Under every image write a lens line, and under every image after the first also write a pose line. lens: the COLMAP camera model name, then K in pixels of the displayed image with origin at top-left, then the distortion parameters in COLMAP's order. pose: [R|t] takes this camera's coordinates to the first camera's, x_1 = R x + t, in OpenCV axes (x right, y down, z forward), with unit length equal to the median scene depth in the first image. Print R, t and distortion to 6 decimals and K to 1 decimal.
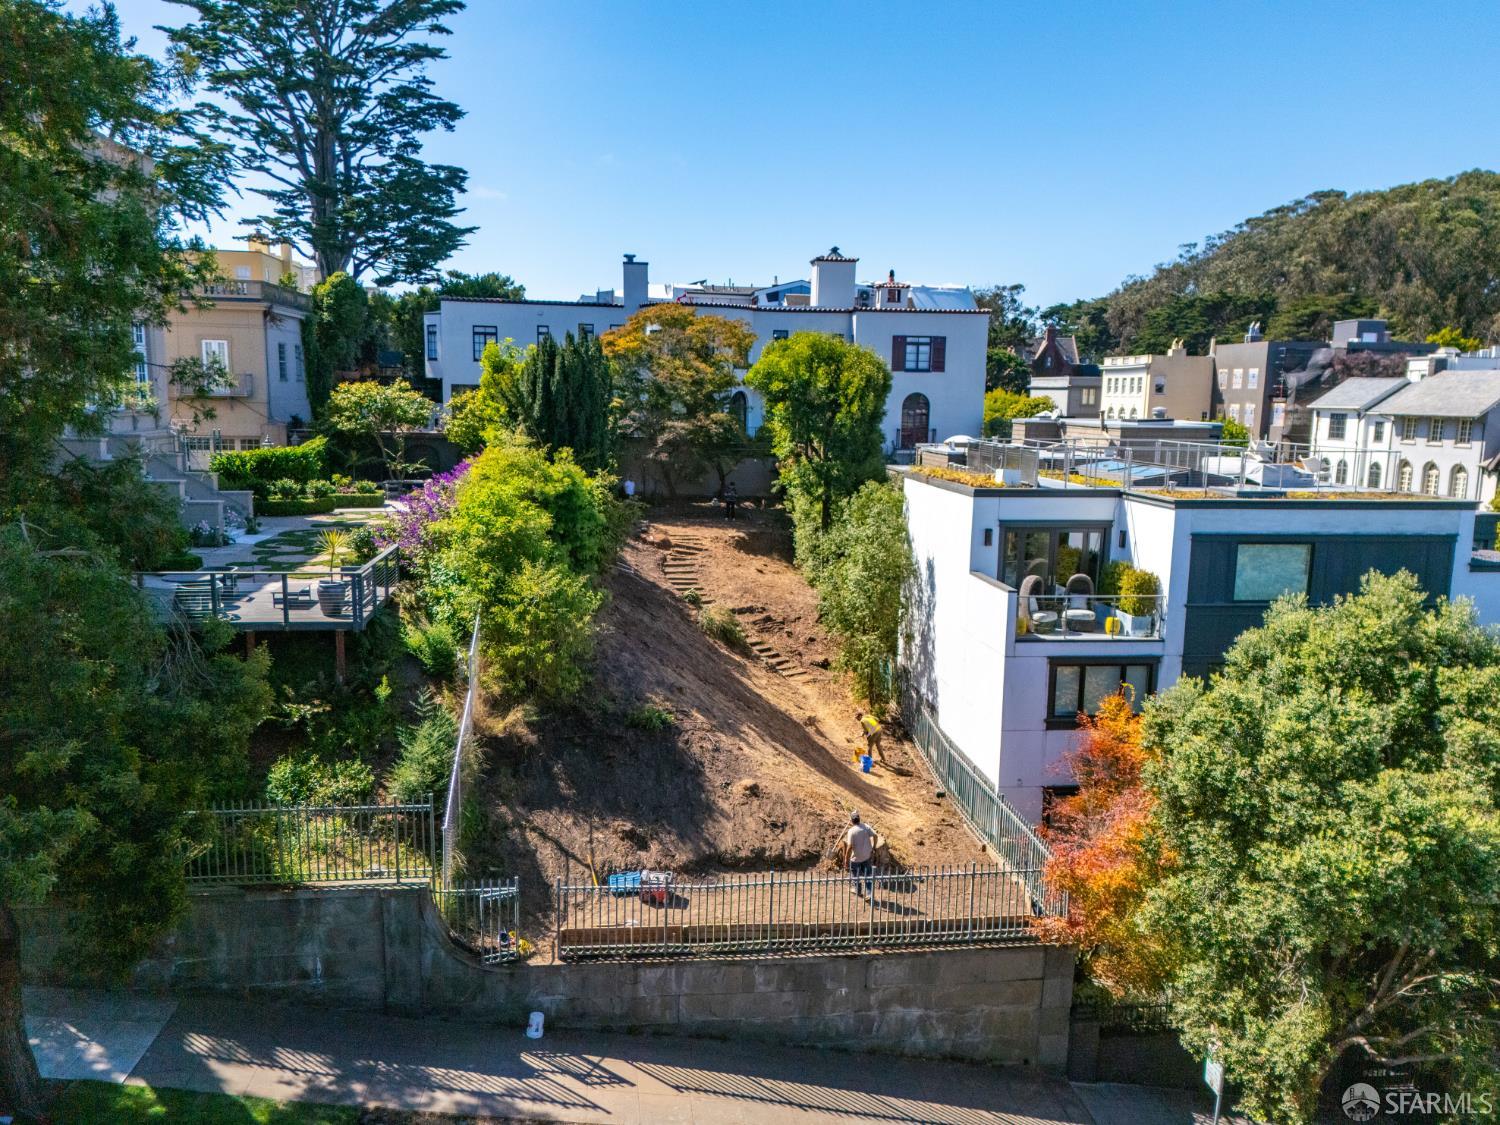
lens RADIAL K [[1094.7, 0, 743.3], [0, 1094.7, 576.4], [0, 0, 1]] dist [0.084447, -0.110628]
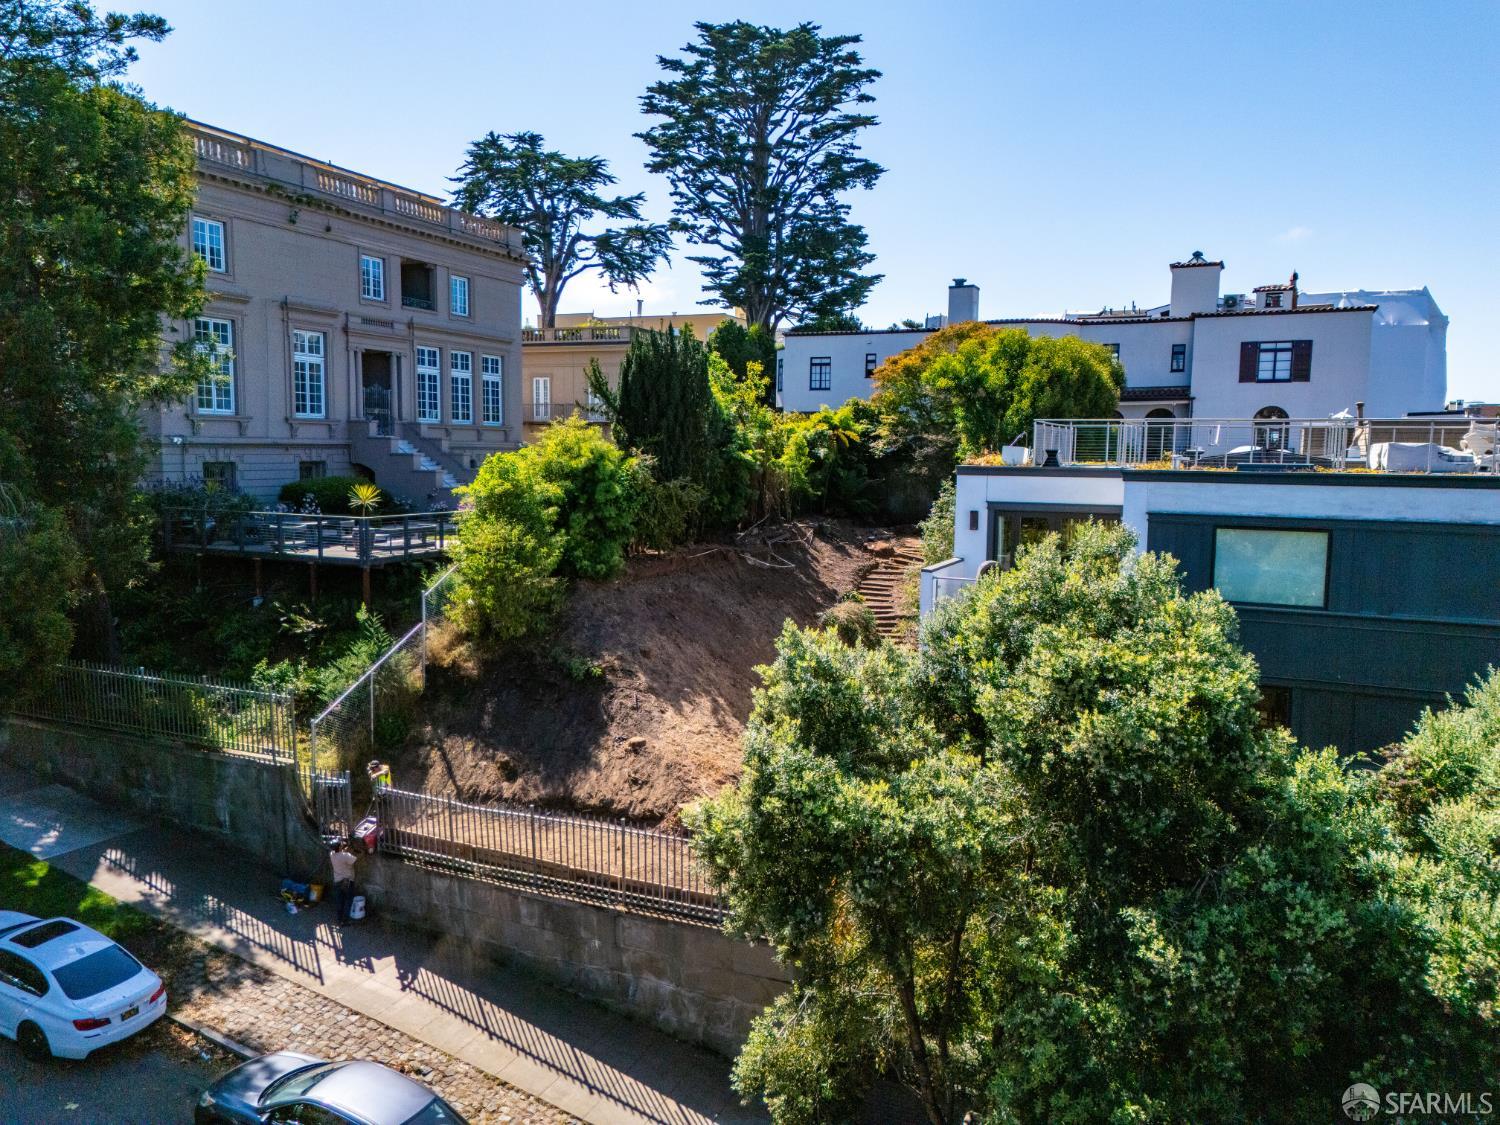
lens RADIAL K [[1072.5, 0, 750.0], [0, 1072.5, 562.5], [0, 0, 1]] dist [0.074563, -0.054320]
pose [[0.862215, 0.048105, -0.504253, 0.561132], [-0.081745, 0.995646, -0.044791, 0.057981], [0.499903, 0.079839, 0.862394, 0.175134]]
